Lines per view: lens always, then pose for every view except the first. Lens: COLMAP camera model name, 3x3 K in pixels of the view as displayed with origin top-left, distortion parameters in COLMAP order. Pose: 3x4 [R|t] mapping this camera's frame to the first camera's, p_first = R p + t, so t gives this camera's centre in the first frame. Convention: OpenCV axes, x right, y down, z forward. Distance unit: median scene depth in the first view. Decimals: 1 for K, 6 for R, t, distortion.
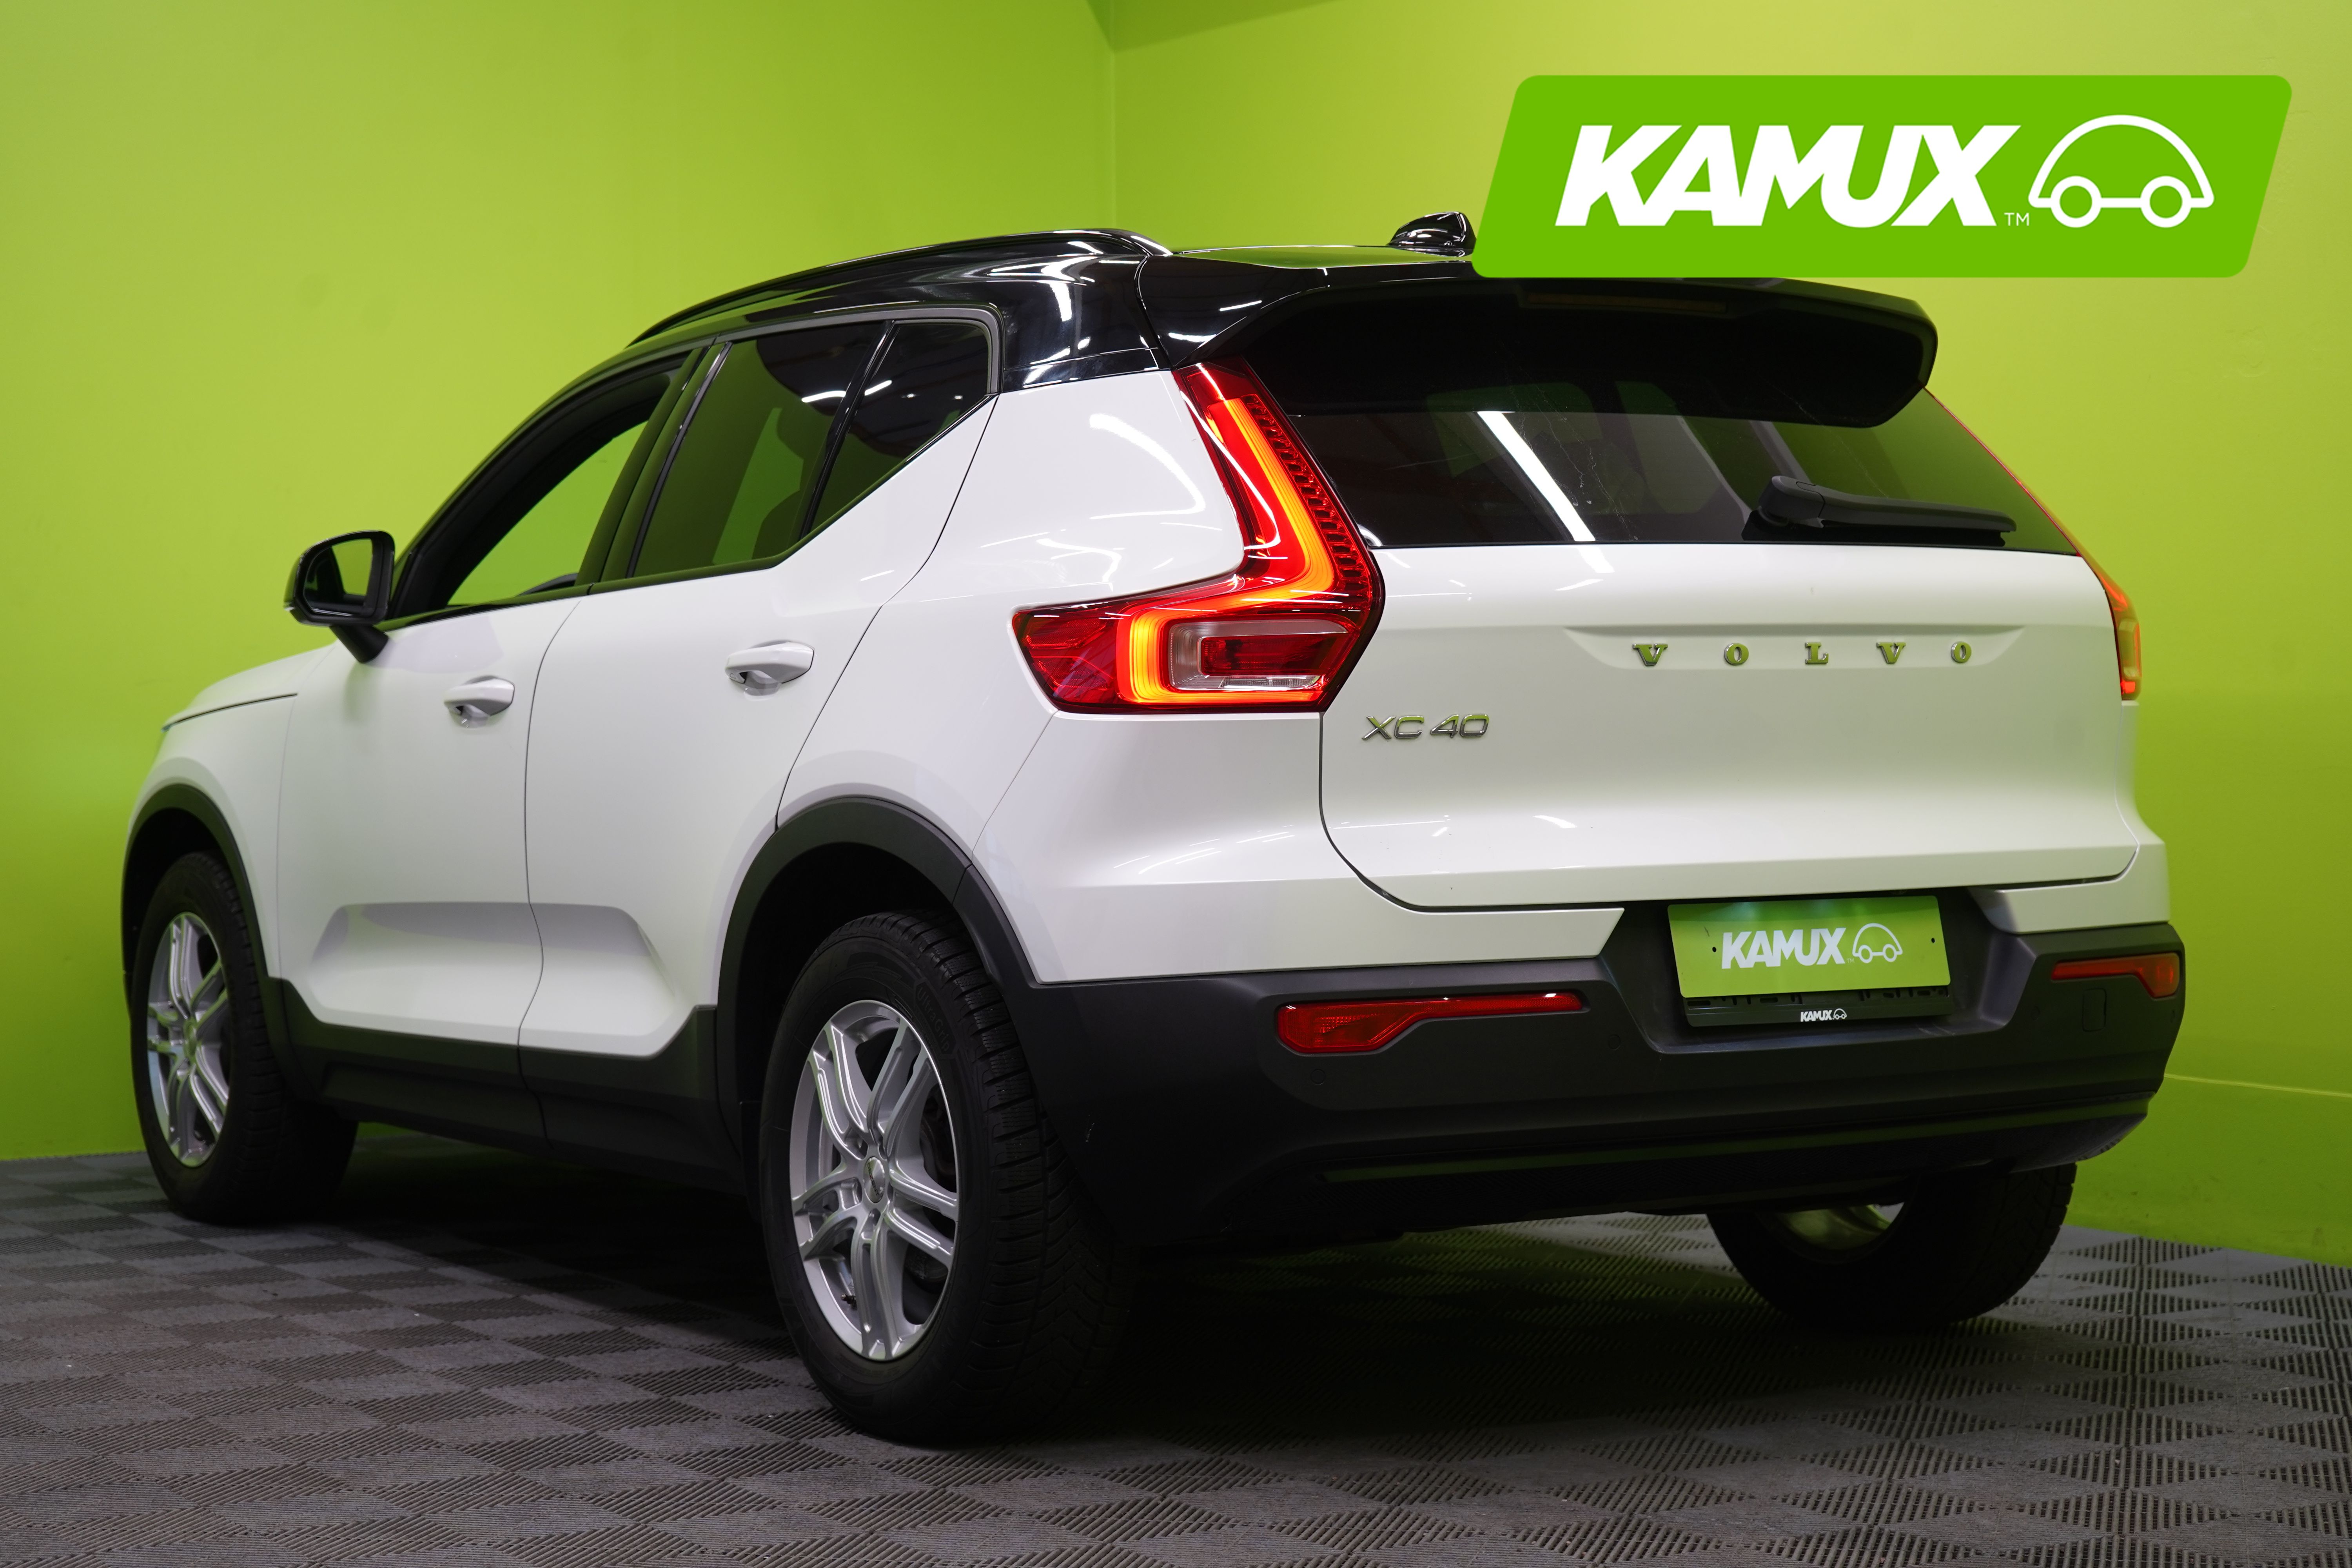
lens RADIAL K [[4173.9, 0, 1175.8], [0, 4173.9, 797.9], [0, 0, 1]] dist [0.074314, 0.000000]
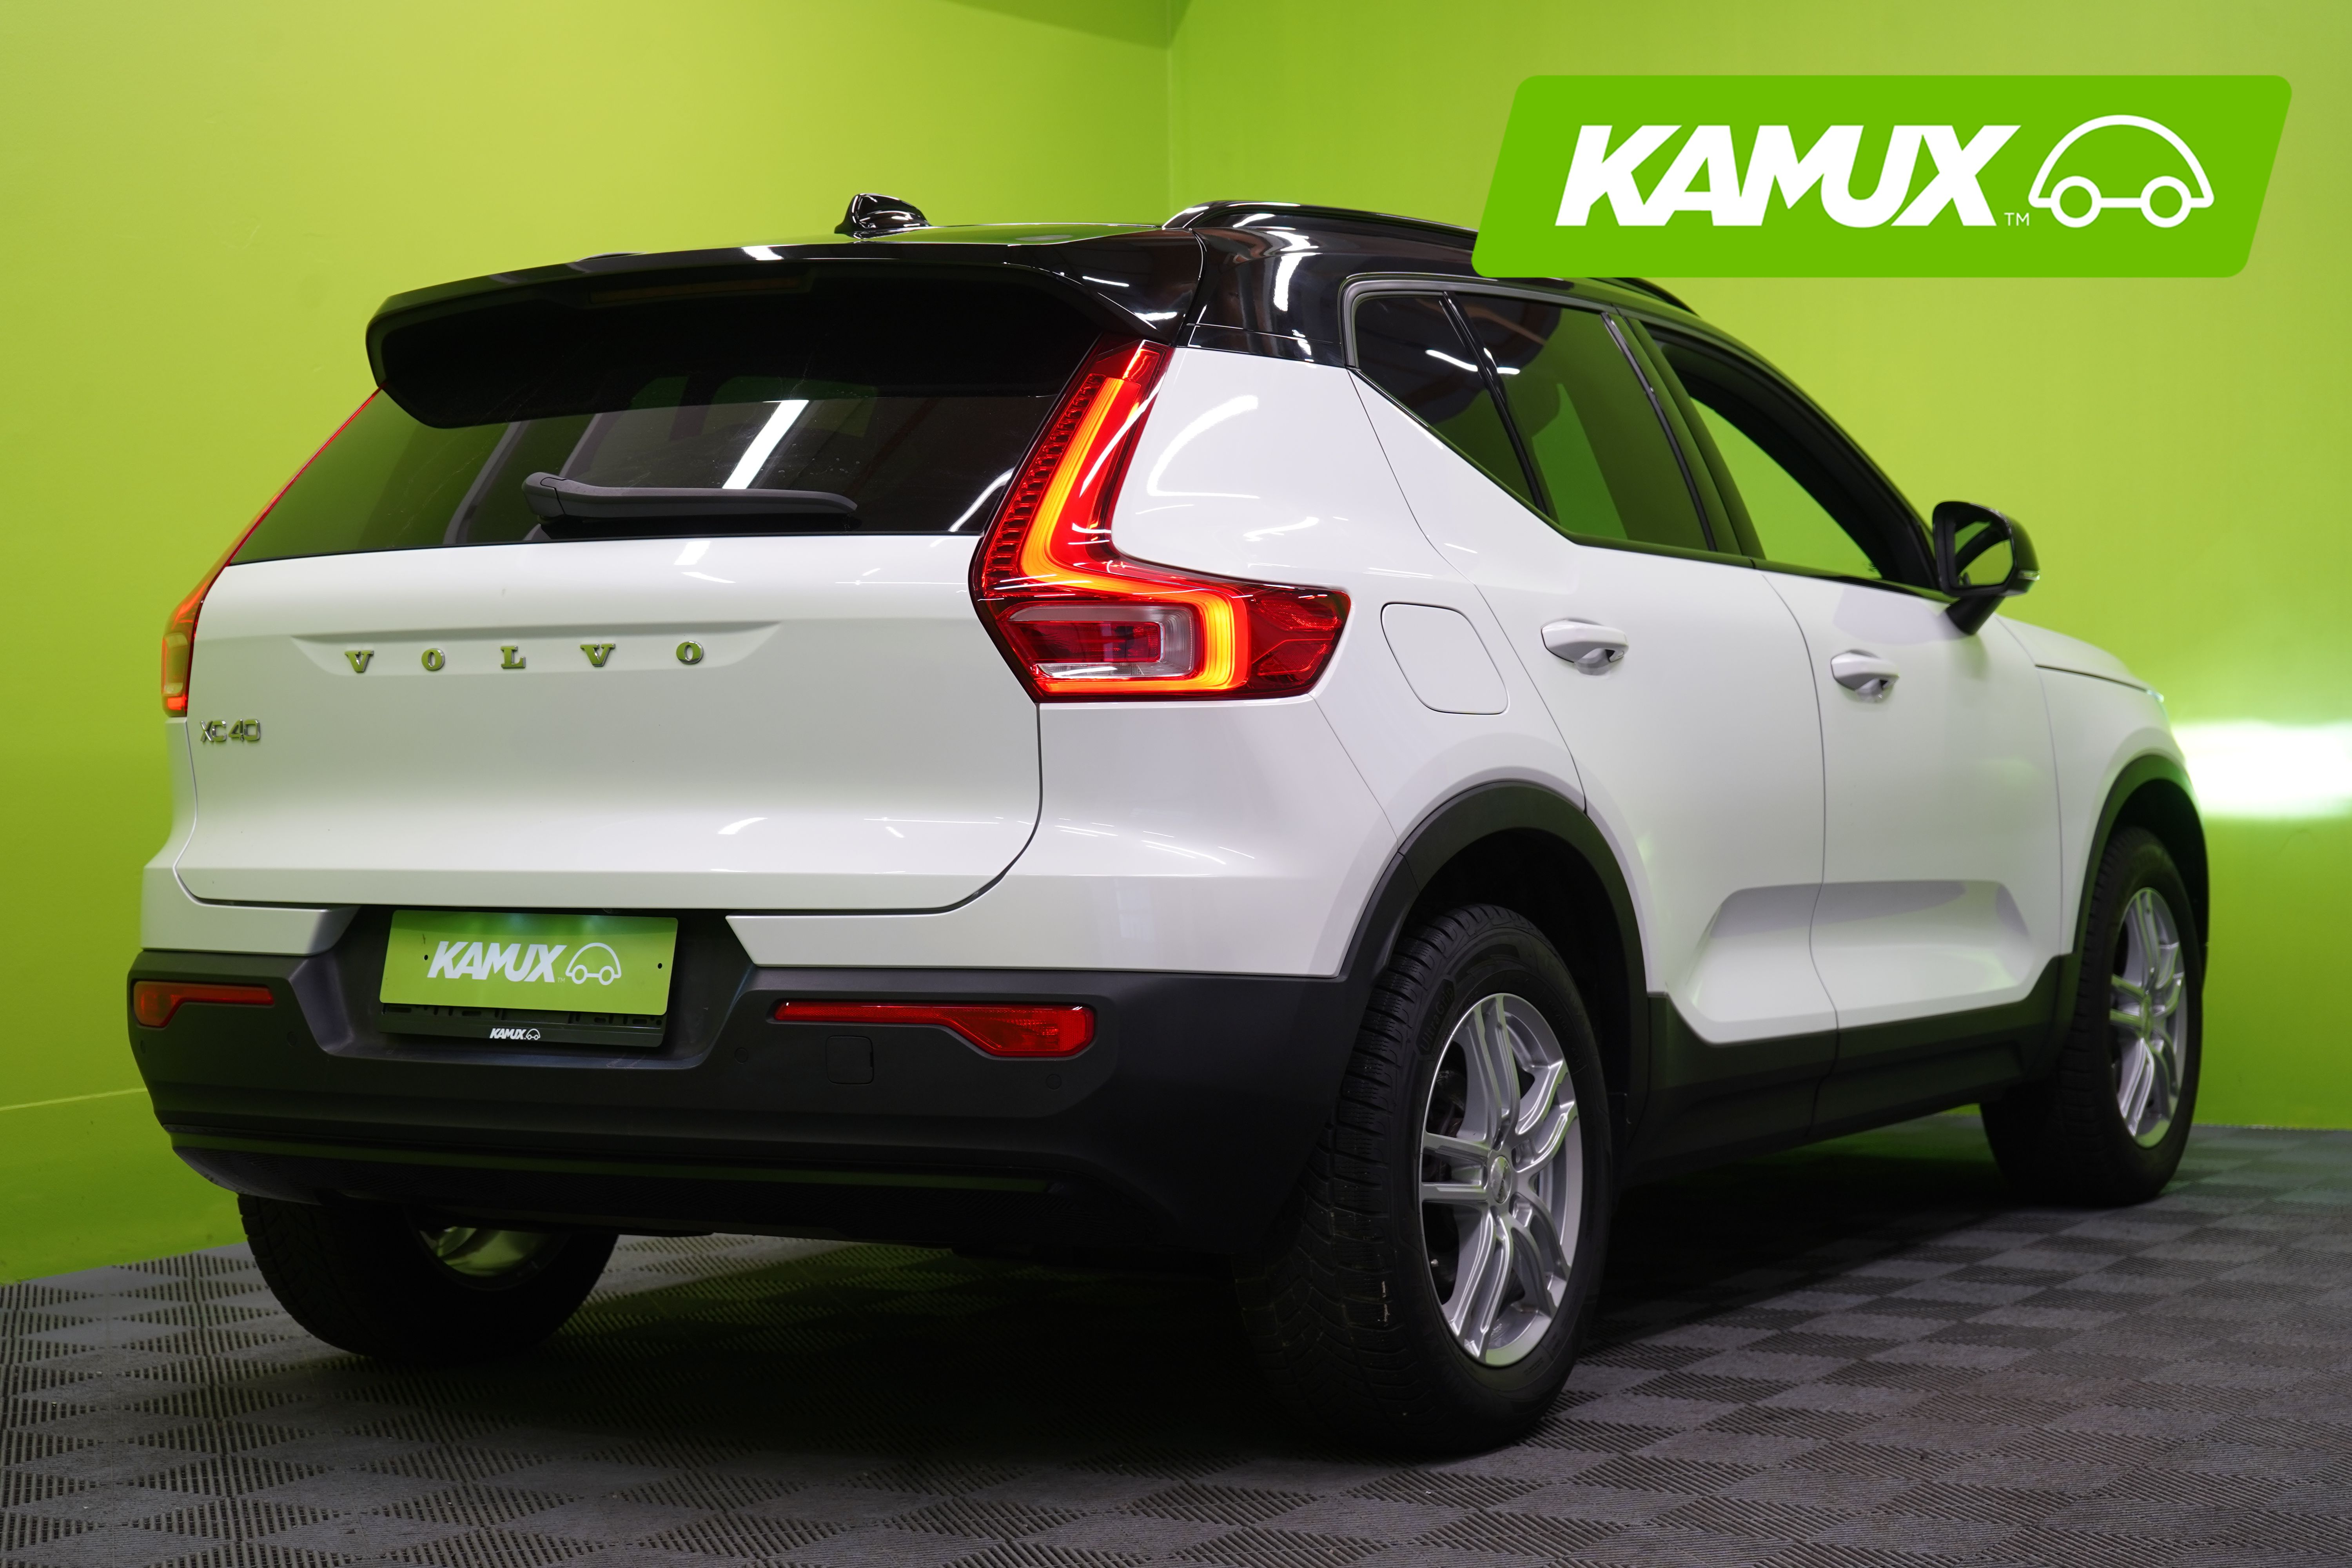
lens RADIAL K [[4351.2, 0, 1175.7], [0, 4351.2, 771.0], [0, 0, 1]] dist [-0.040171, 0.000000]
pose [[0.446855, 0.019198, -0.894400, 1.109658], [-0.011585, 0.999810, 0.015673, -0.025697], [0.894531, 0.003359, 0.446993, 0.686680]]
